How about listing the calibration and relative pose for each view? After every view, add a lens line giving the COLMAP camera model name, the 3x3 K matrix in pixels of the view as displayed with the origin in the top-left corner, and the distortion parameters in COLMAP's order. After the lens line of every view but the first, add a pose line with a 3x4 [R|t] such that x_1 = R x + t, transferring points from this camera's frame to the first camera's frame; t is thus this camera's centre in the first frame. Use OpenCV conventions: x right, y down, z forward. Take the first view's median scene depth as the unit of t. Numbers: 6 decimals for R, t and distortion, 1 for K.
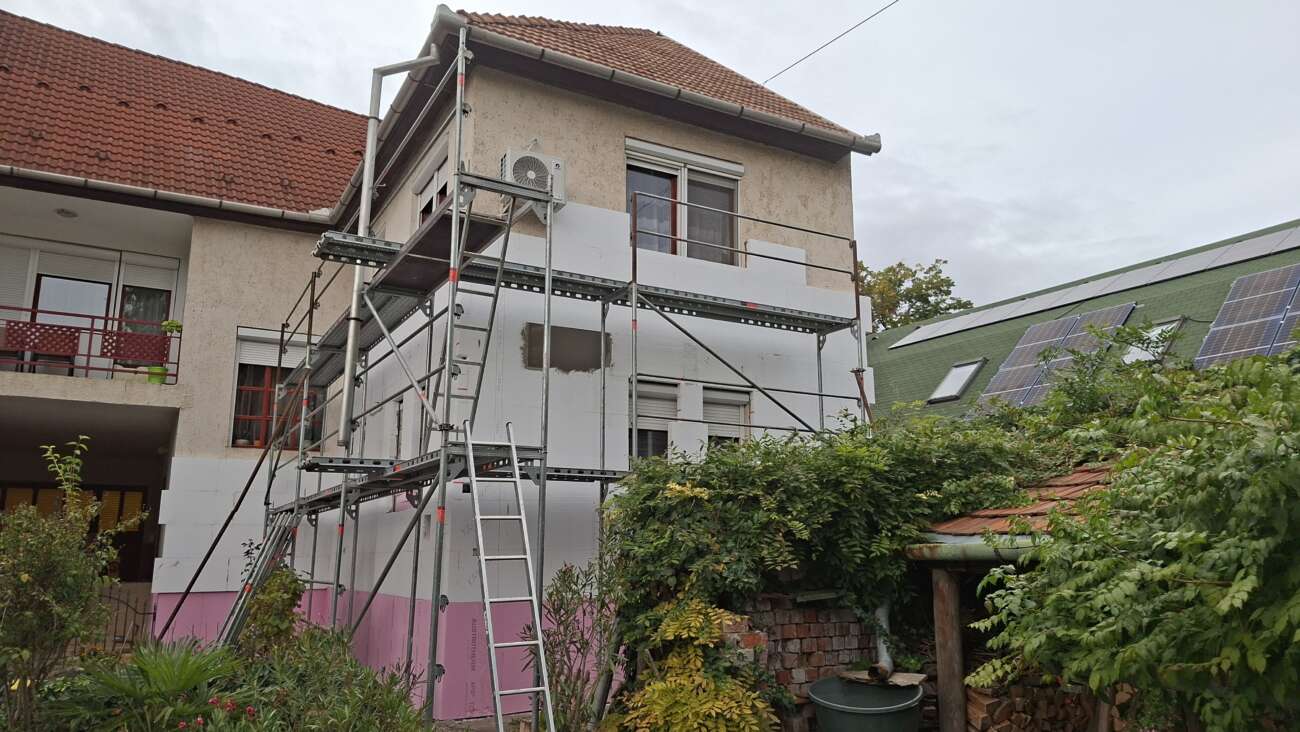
lens RADIAL K [[878.1, 0, 657.7], [0, 878.1, 357.9], [0, 0, 1]] dist [0.129545, -0.161865]
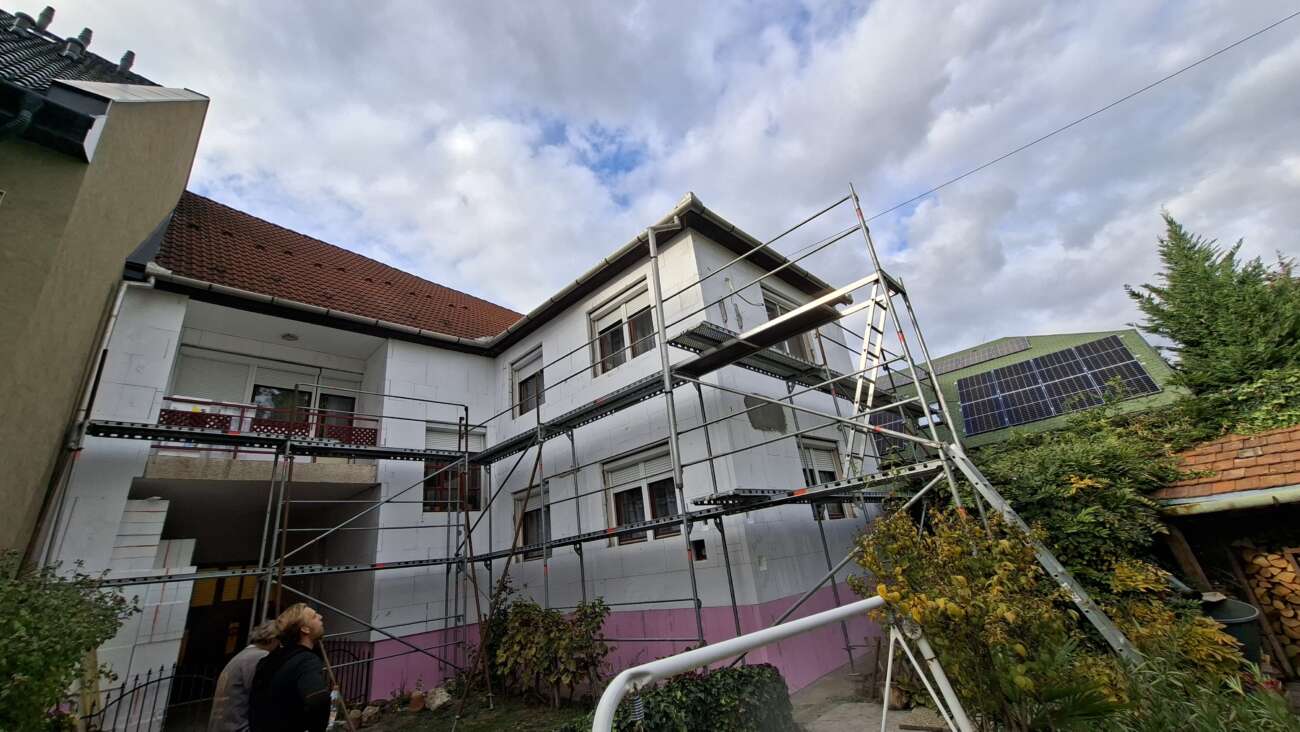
lens RADIAL K [[505.6, 0, 648.2], [0, 505.6, 355.6], [0, 0, 1]] dist [-0.006714, 0.000476]
pose [[0.957475, 0.002513, 0.288505, -0.368924], [0.053062, 0.981371, -0.184649, 0.027900], [-0.283595, 0.192106, 0.939505, 0.169590]]
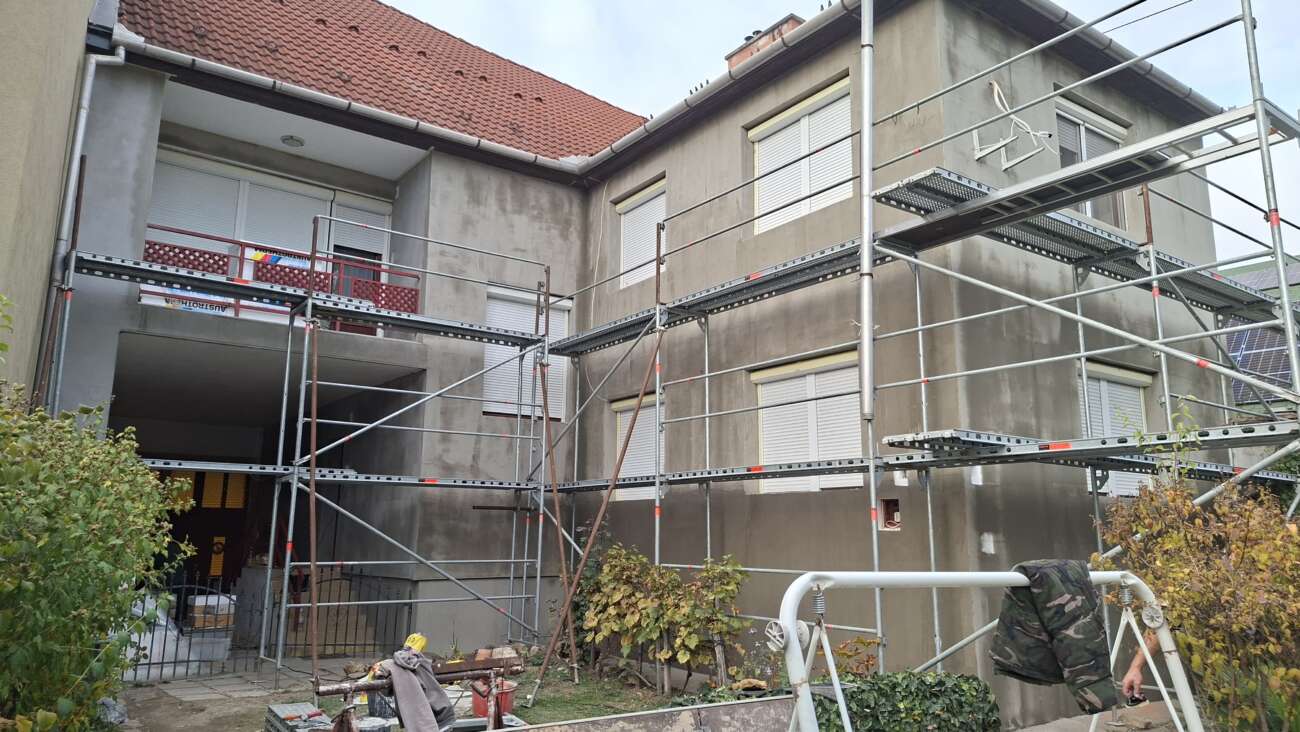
lens RADIAL K [[878.1, 0, 657.7], [0, 878.1, 357.9], [0, 0, 1]] dist [0.129545, -0.161865]
pose [[0.993020, 0.036918, 0.112023, -0.396493], [-0.038532, 0.999182, 0.012272, 0.023723], [-0.111479, -0.016503, 0.993630, 0.100241]]
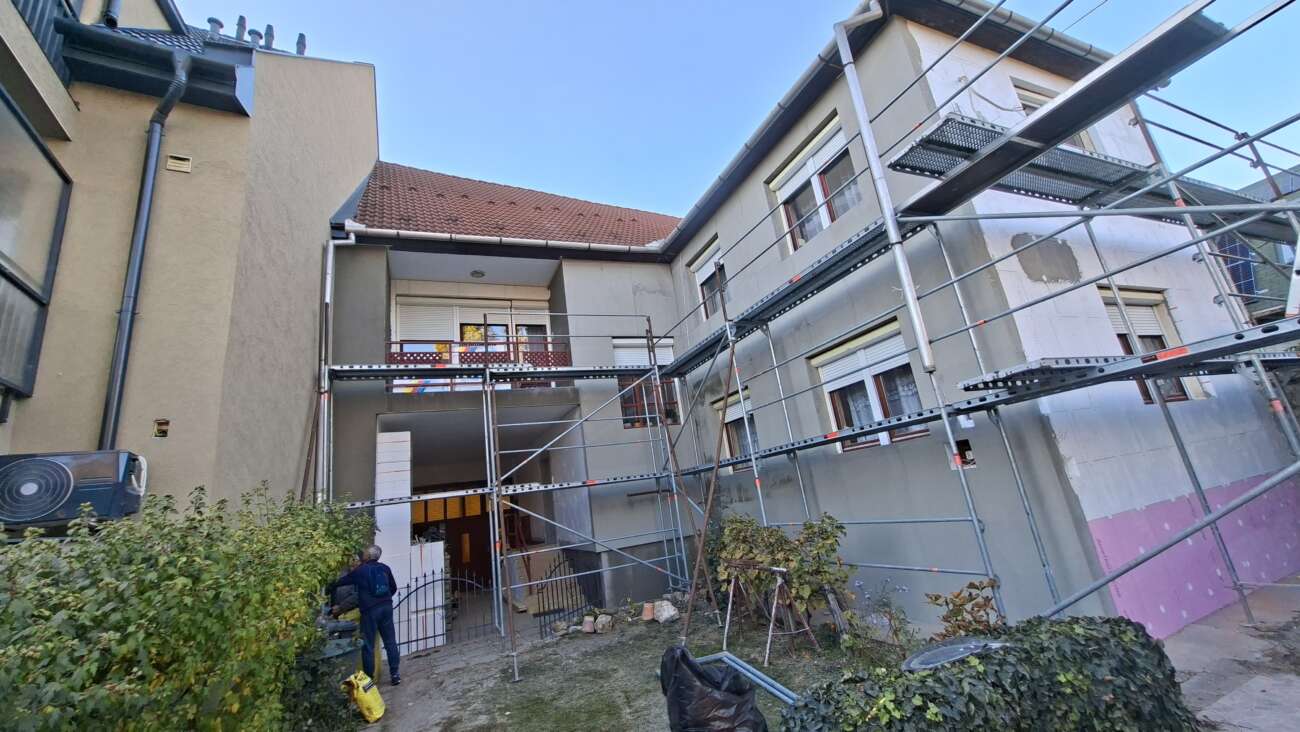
lens RADIAL K [[508.3, 0, 652.2], [0, 508.3, 352.2], [0, 0, 1]] dist [-0.015072, 0.006220]
pose [[0.984650, -0.157016, -0.076229, -0.359214], [0.152308, 0.986252, -0.064106, 0.043259], [0.085246, 0.051512, 0.995027, 0.270852]]
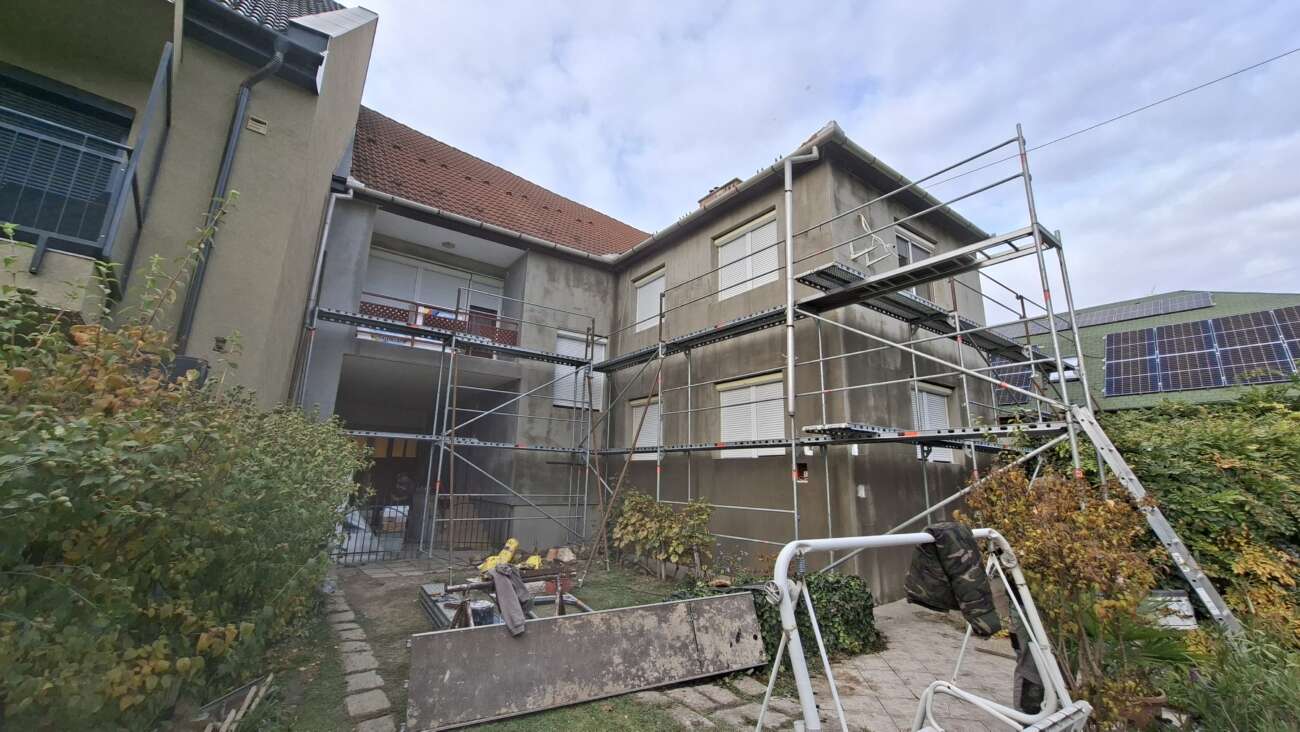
lens RADIAL K [[504.8, 0, 651.7], [0, 504.8, 353.2], [0, 0, 1]] dist [-0.012579, 0.005124]
pose [[0.992793, 0.055641, 0.106140, -0.400537], [-0.053158, 0.998245, -0.026081, 0.022180], [-0.107405, 0.020251, 0.994009, 0.137183]]
